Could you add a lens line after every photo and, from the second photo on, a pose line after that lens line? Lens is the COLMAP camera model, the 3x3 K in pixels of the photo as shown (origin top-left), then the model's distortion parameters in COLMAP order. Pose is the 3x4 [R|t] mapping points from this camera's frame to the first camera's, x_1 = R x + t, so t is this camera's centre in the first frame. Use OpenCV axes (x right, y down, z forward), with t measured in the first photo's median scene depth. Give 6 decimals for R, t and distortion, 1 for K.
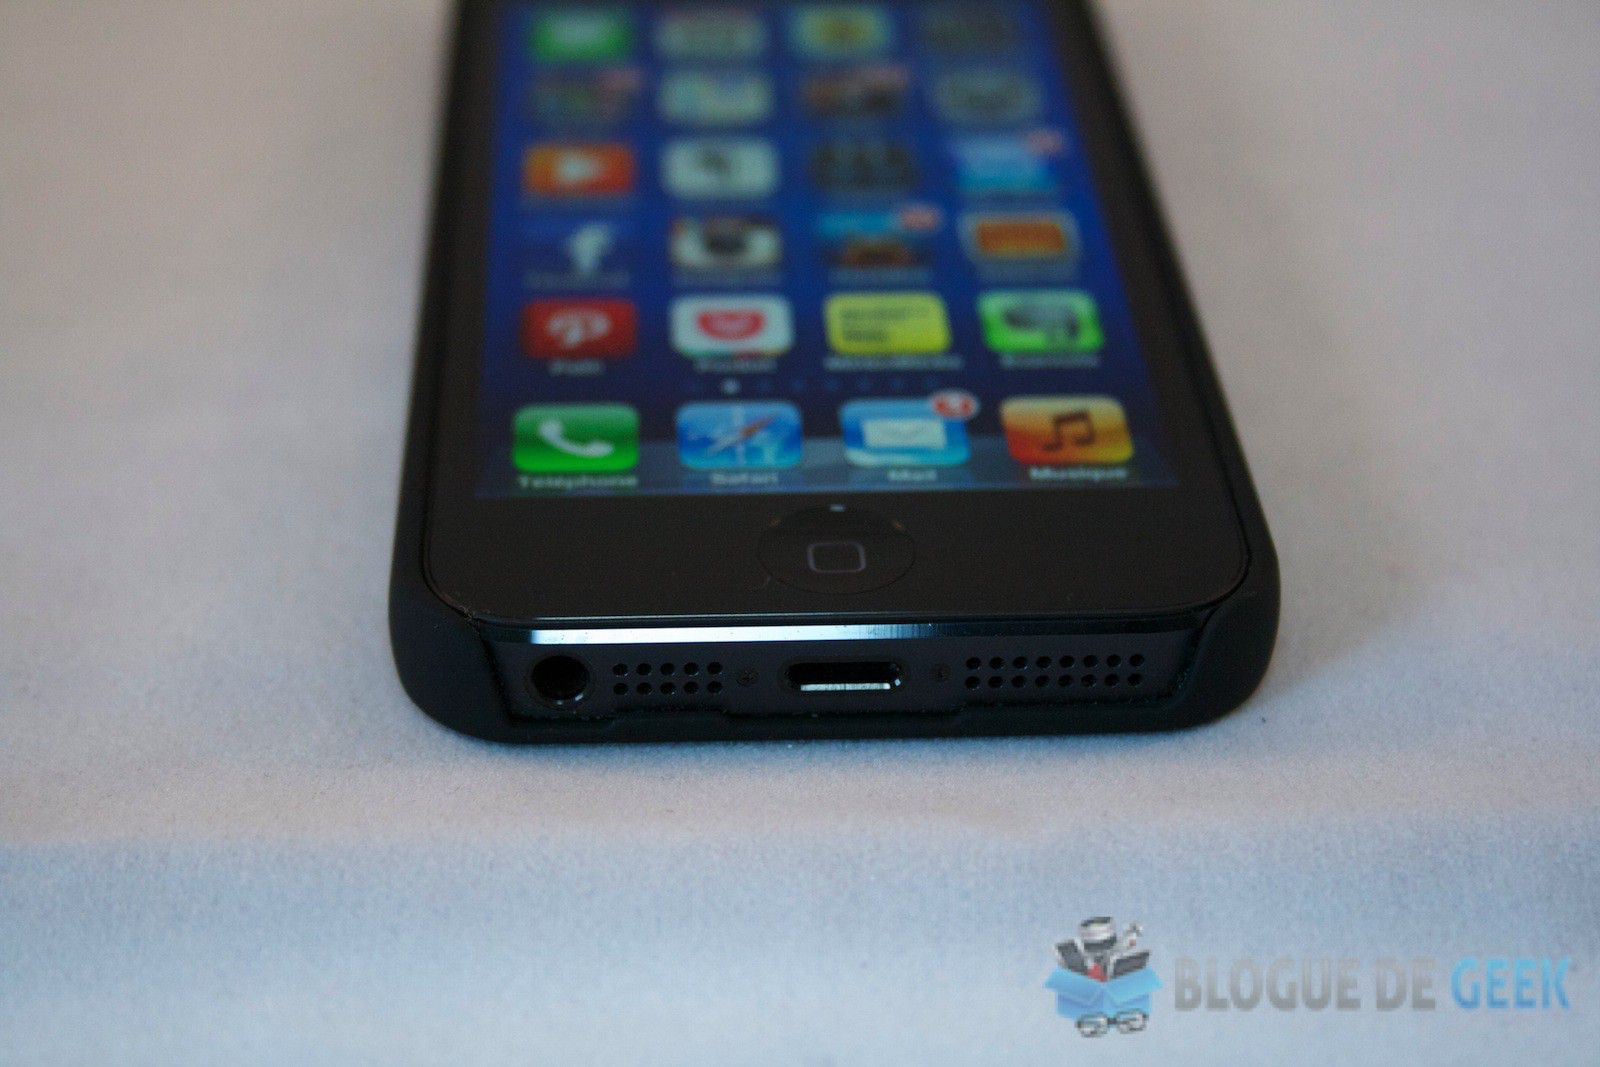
lens RADIAL K [[3164.1, 0, 793.2], [0, 3164.1, 527.0], [0, 0, 1]] dist [0.049460, 0.000000]
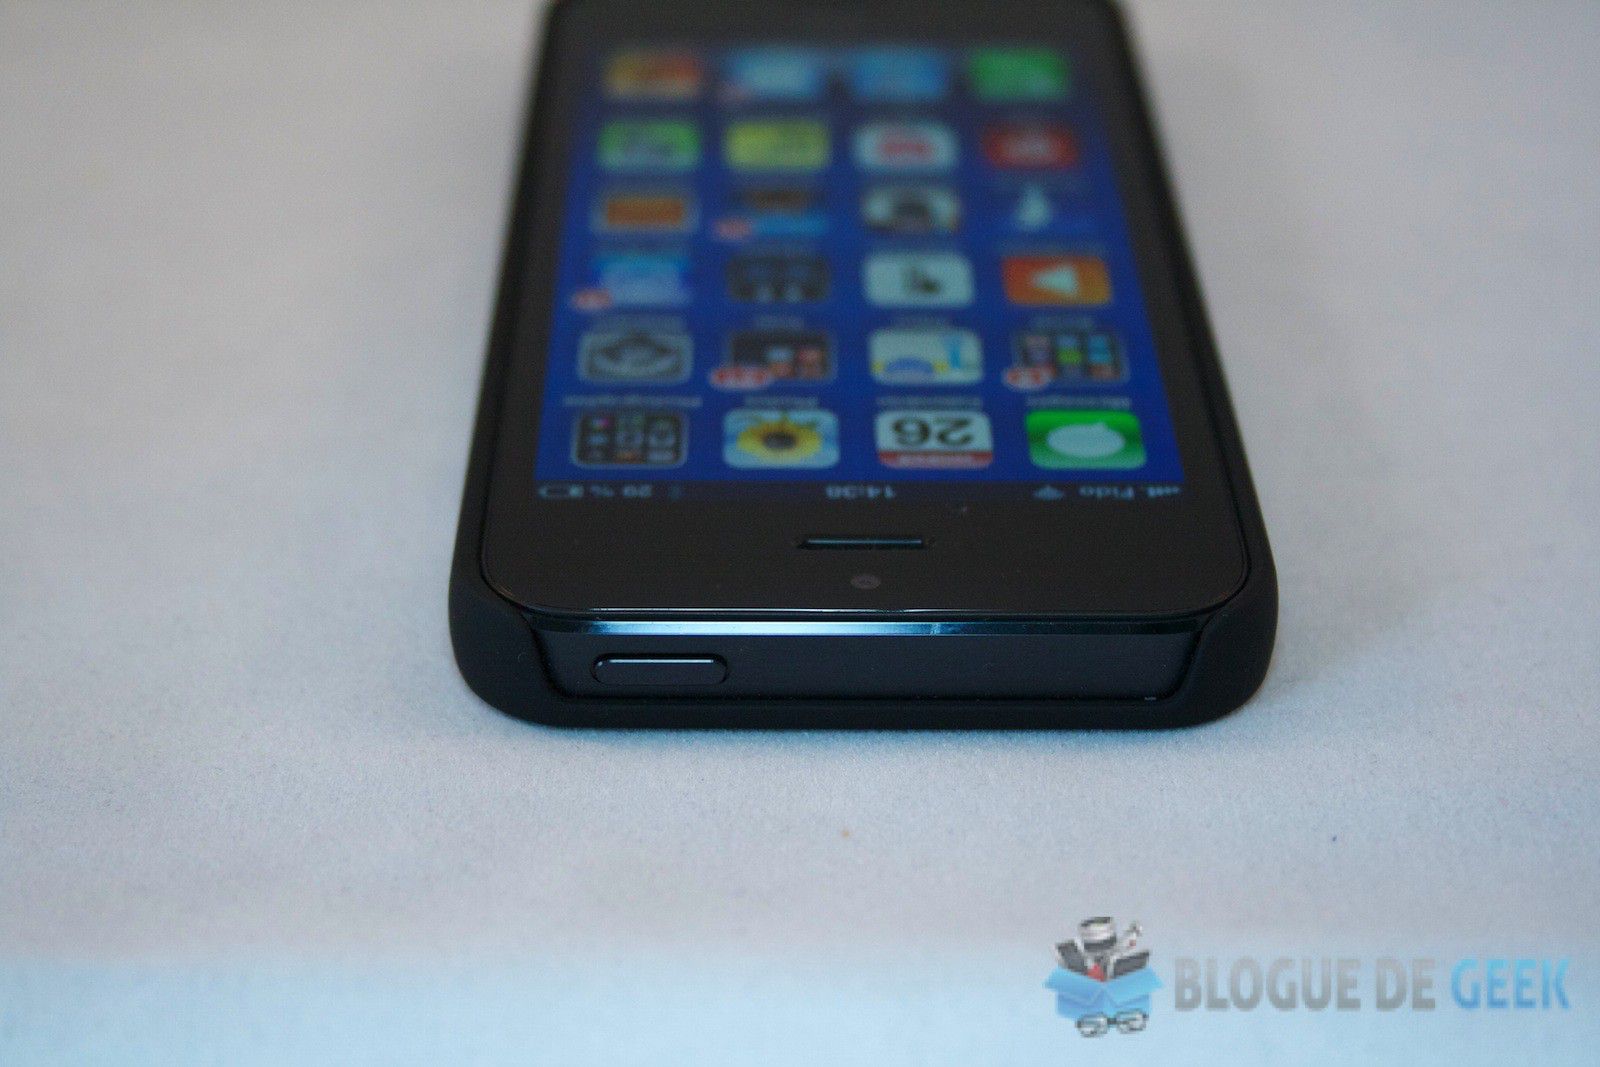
lens RADIAL K [[3164.1, 0, 795.3], [0, 3164.1, 534.4], [0, 0, 1]] dist [0.049460, 0.000000]
pose [[-0.999024, -0.037451, 0.023411, -0.011304], [0.004729, 0.436323, 0.899778, -1.096801], [-0.043913, 0.899010, -0.435720, 1.671401]]
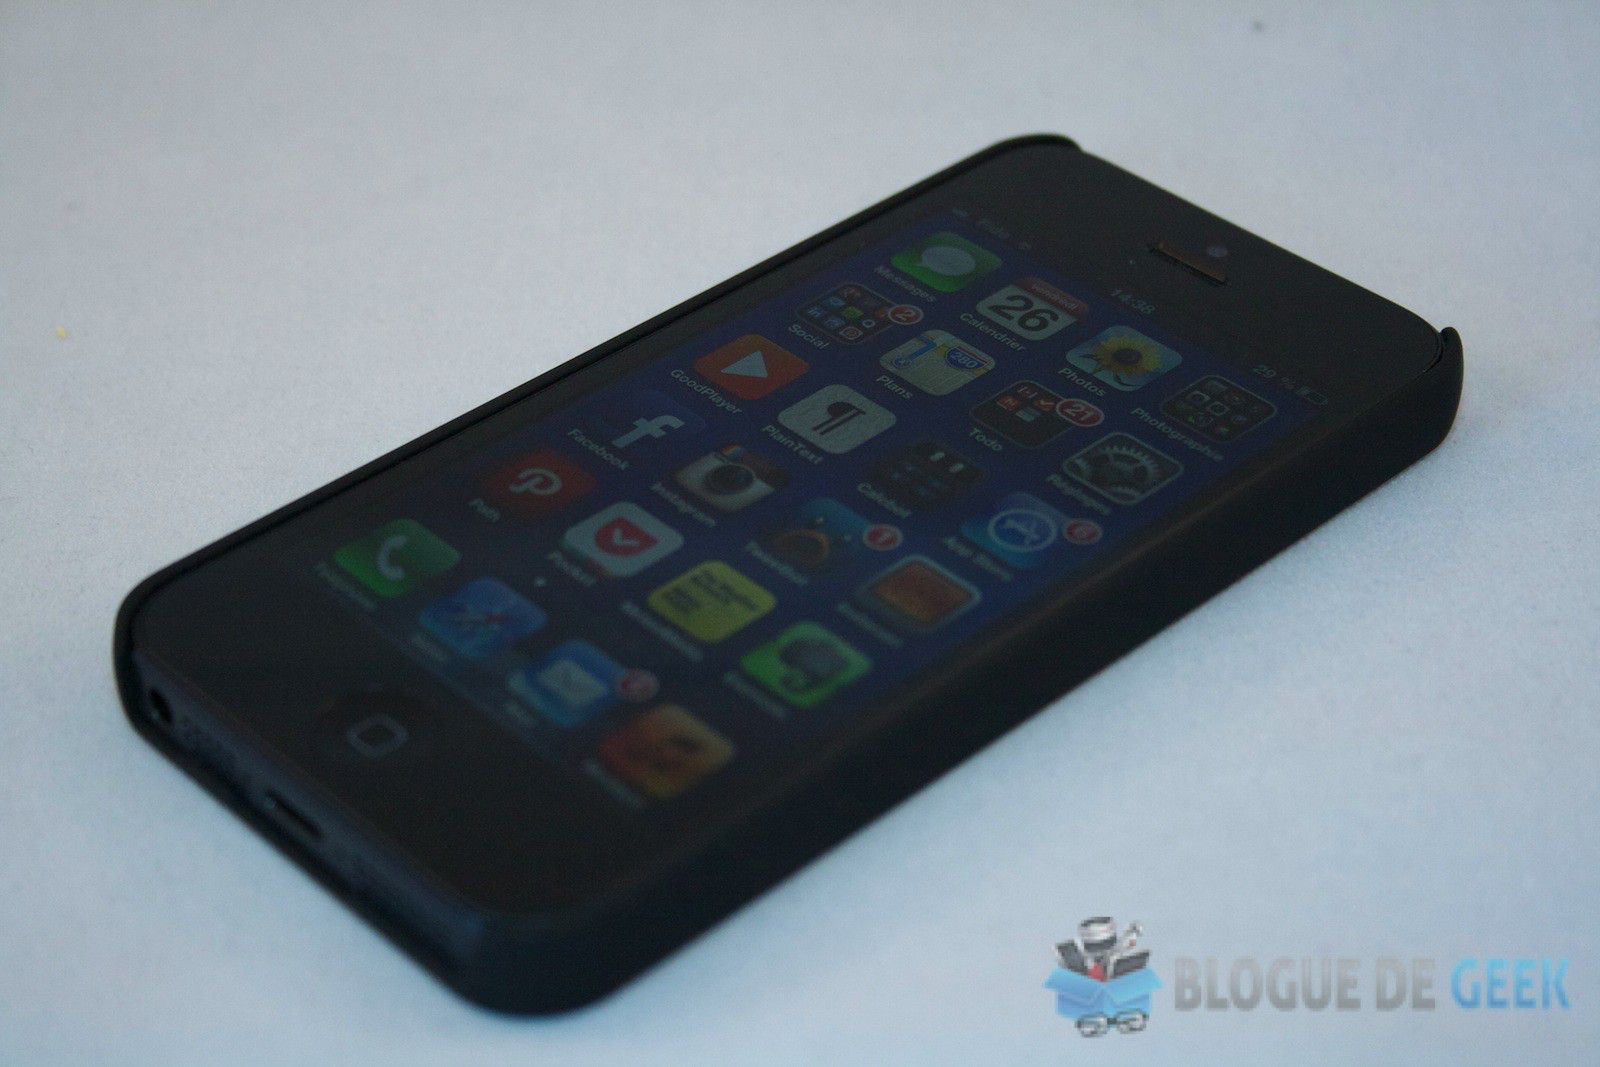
lens RADIAL K [[3164.1, 0, 796.1], [0, 3164.1, 538.1], [0, 0, 1]] dist [0.049460, 0.000000]
pose [[0.659397, 0.458559, -0.595751, 0.726881], [-0.411213, 0.883382, 0.224810, -0.356729], [0.629365, 0.096741, 0.771065, 0.133985]]
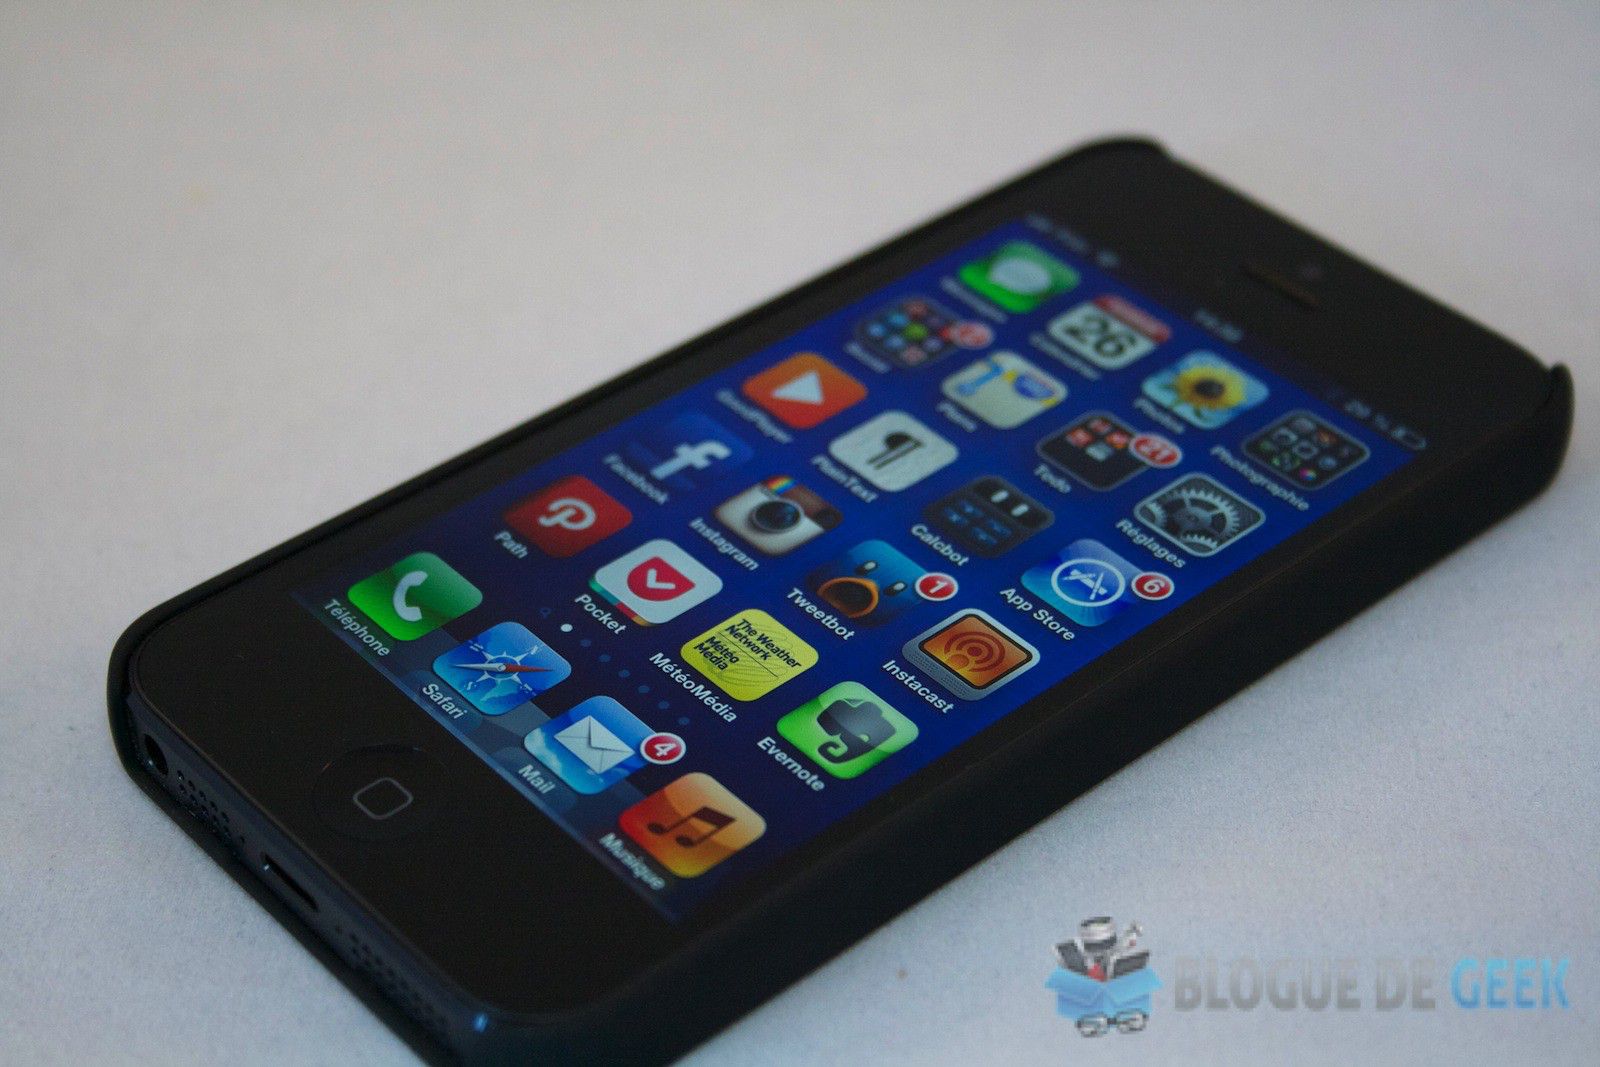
lens RADIAL K [[3164.1, 0, 793.9], [0, 3164.1, 534.3], [0, 0, 1]] dist [0.049460, 0.000000]
pose [[0.627213, 0.493730, -0.602358, 0.664902], [-0.426434, 0.864869, 0.264870, -0.390109], [0.651735, 0.090736, 0.753000, 0.205281]]
